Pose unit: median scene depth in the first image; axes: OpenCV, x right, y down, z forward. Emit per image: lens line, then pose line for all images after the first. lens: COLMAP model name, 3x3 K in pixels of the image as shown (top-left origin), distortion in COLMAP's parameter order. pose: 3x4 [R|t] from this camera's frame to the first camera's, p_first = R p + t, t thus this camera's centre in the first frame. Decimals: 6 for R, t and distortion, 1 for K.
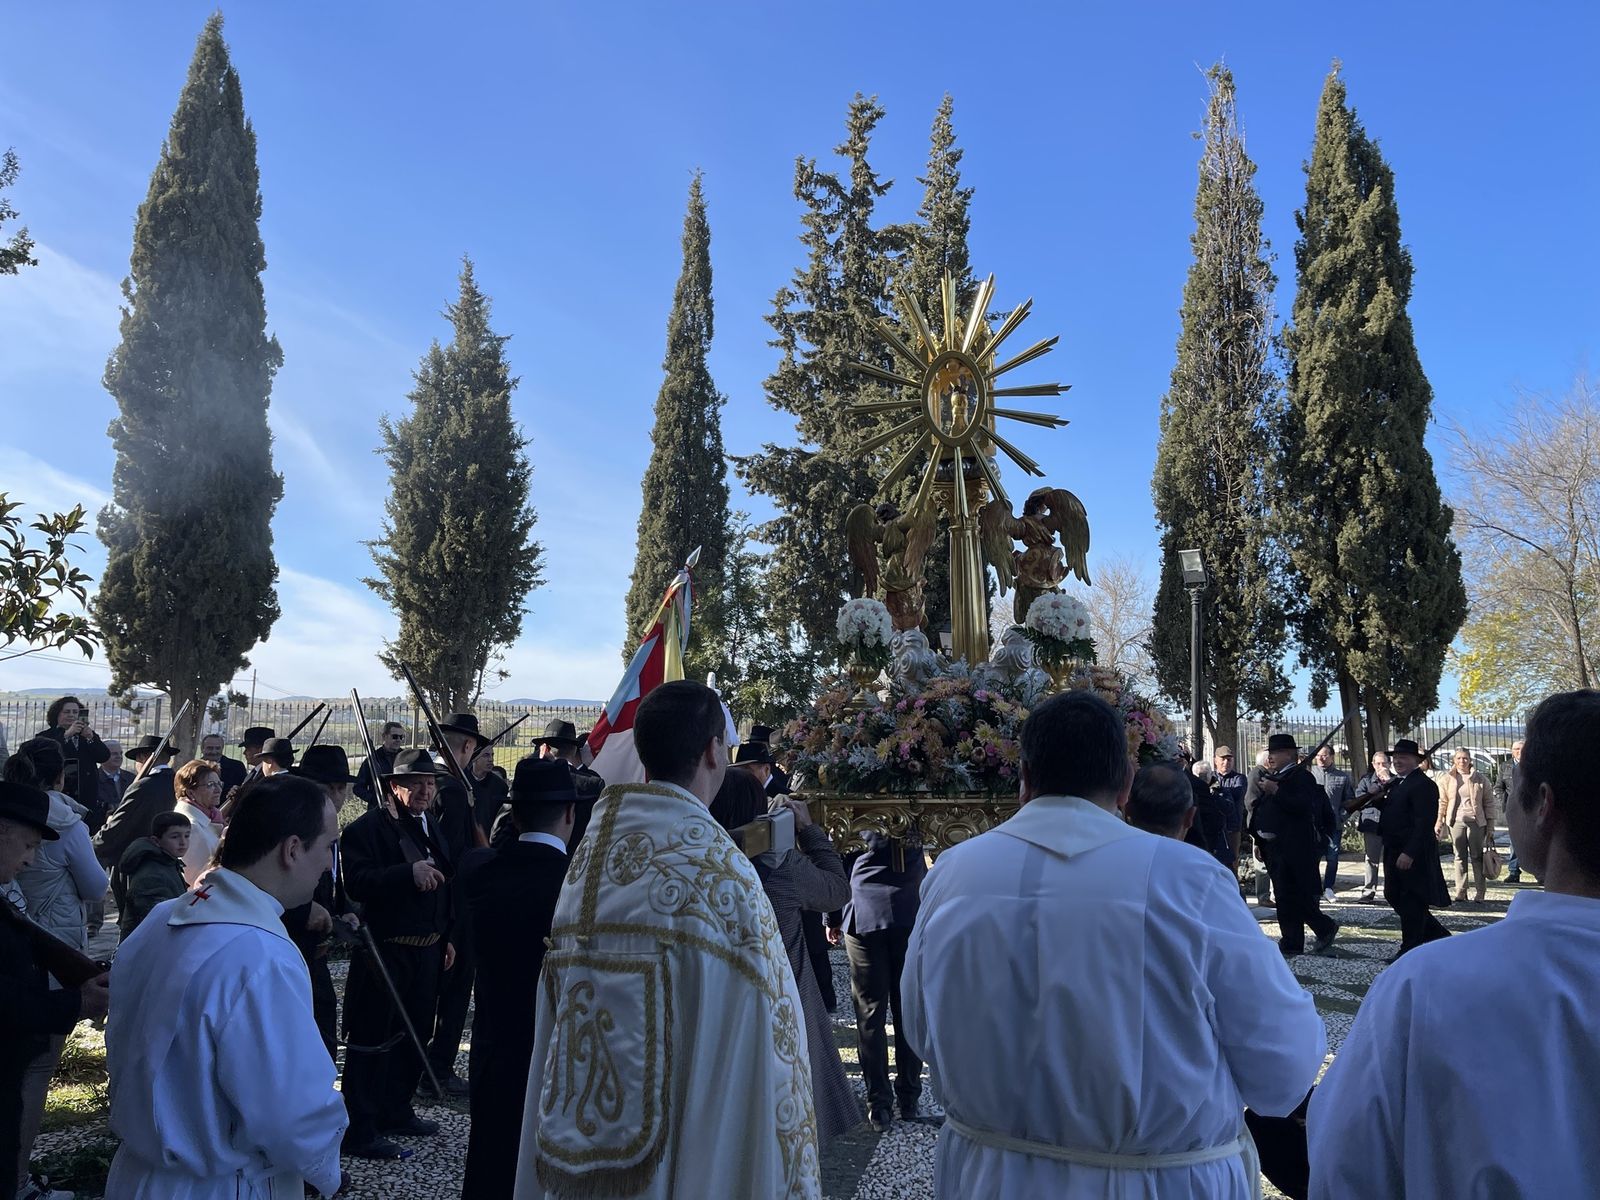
lens RADIAL K [[1202.0, 0, 800.0], [0, 1202.0, 600.0], [0, 0, 1]] dist [0.058876, -0.061222]
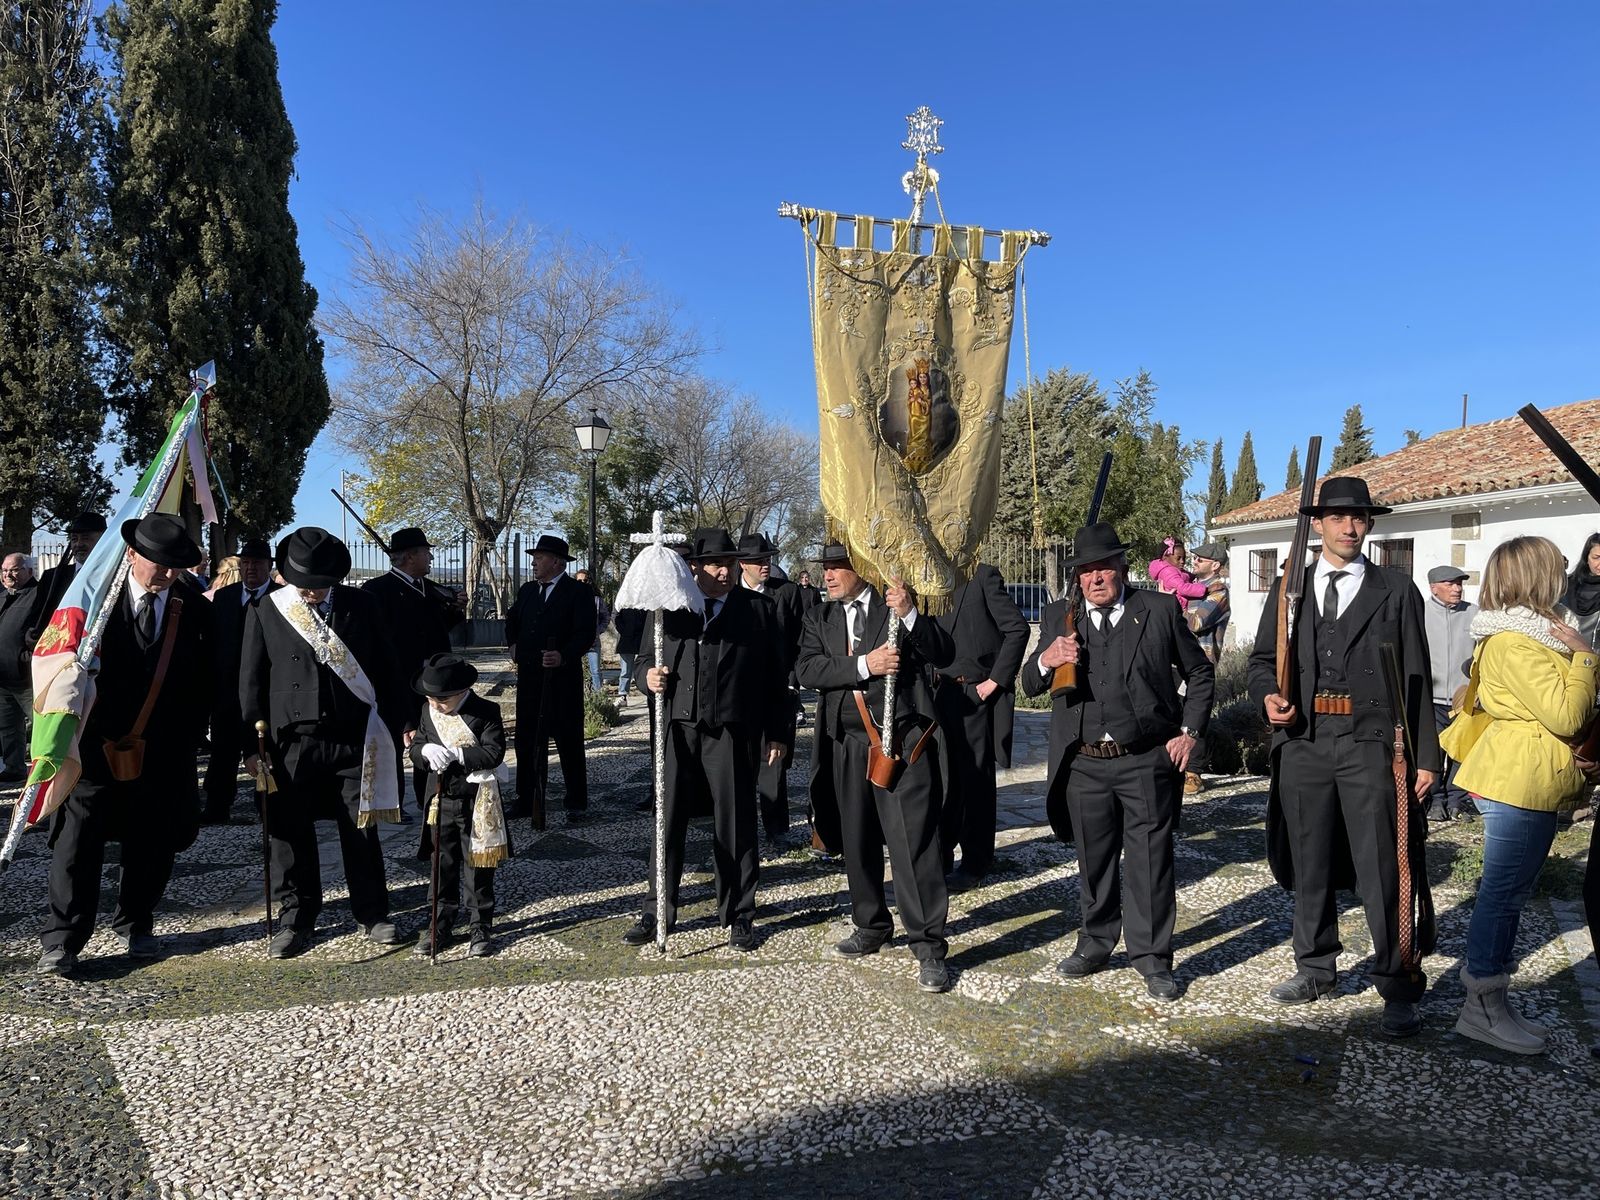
lens RADIAL K [[1202.0, 0, 800.0], [0, 1202.0, 600.0], [0, 0, 1]] dist [0.058876, -0.061222]
pose [[0.687871, -0.017238, 0.725629, 0.141743], [-0.077419, 0.992272, 0.096963, 0.032487], [-0.721693, -0.122875, 0.681220, 0.137886]]
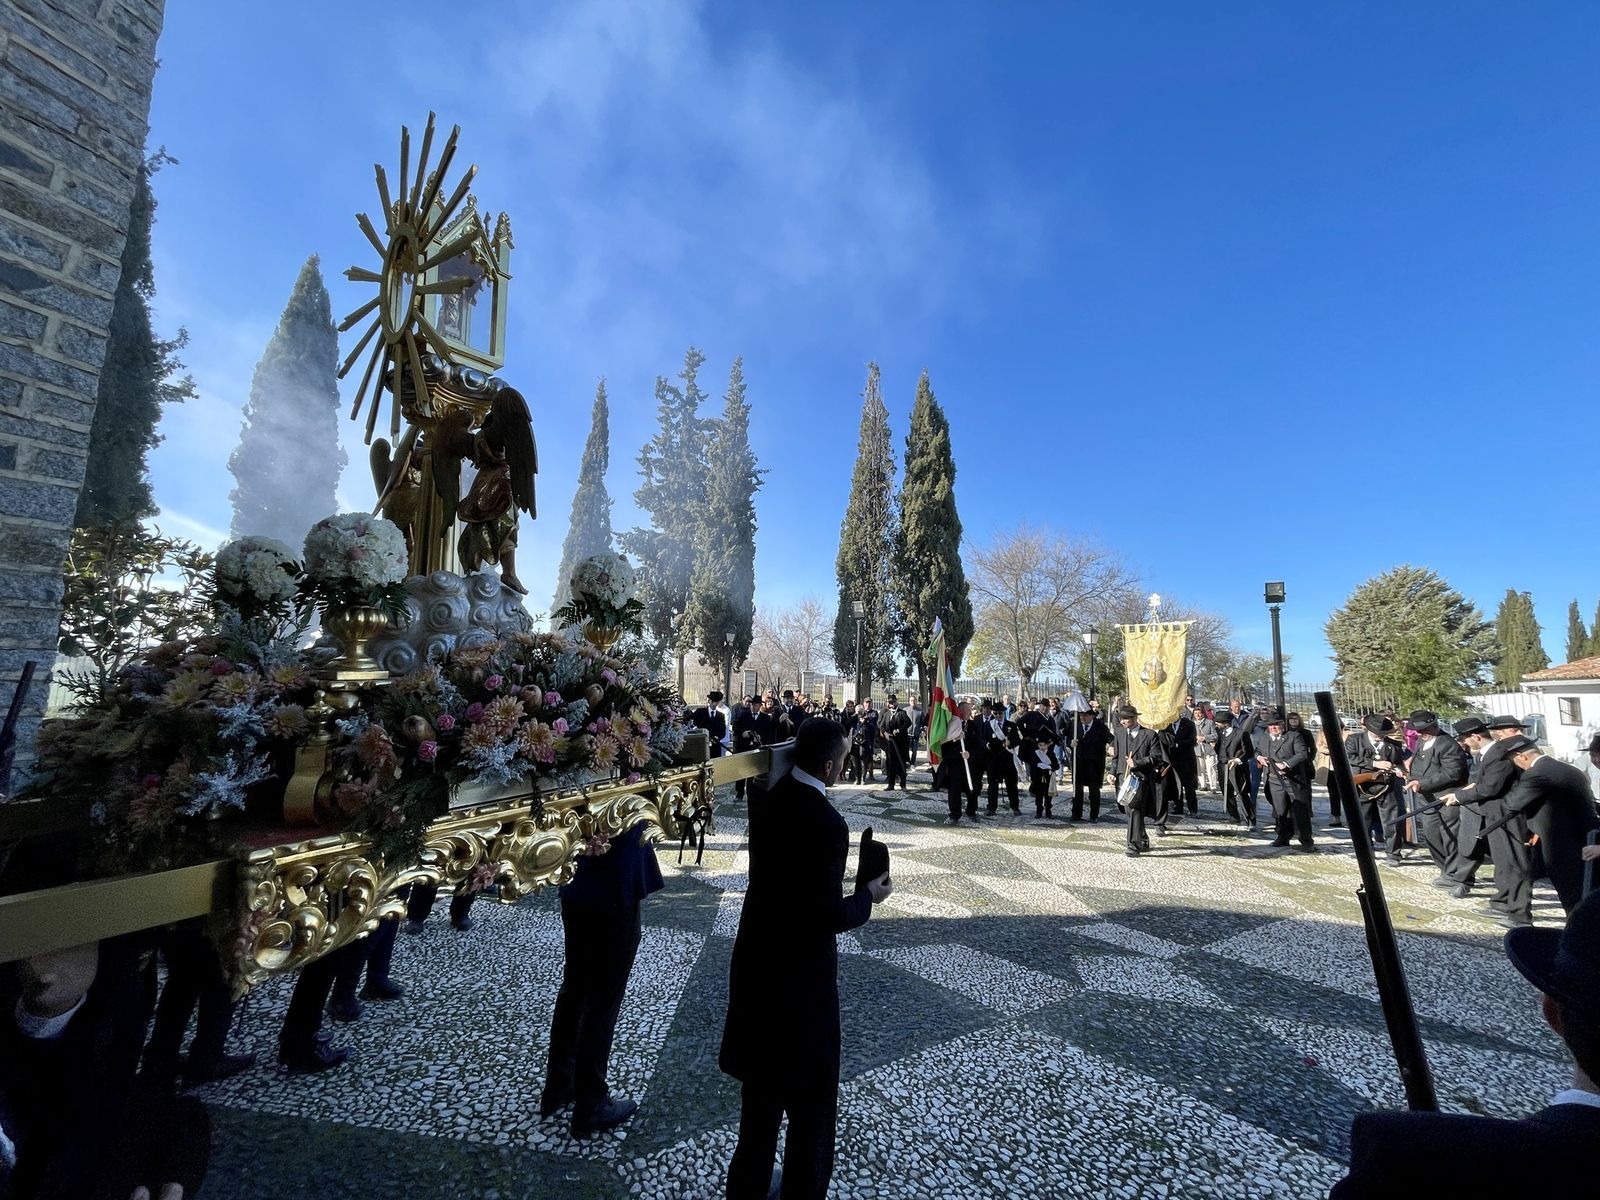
lens RADIAL K [[642.0, 0, 792.0], [0, 642.0, 600.7], [0, 0, 1]] dist [0.001170, -0.000005]
pose [[0.971794, 0.042108, 0.232041, -0.025222], [-0.039026, 0.999079, -0.017857, -0.012578], [-0.232580, 0.008298, 0.972542, -0.021907]]
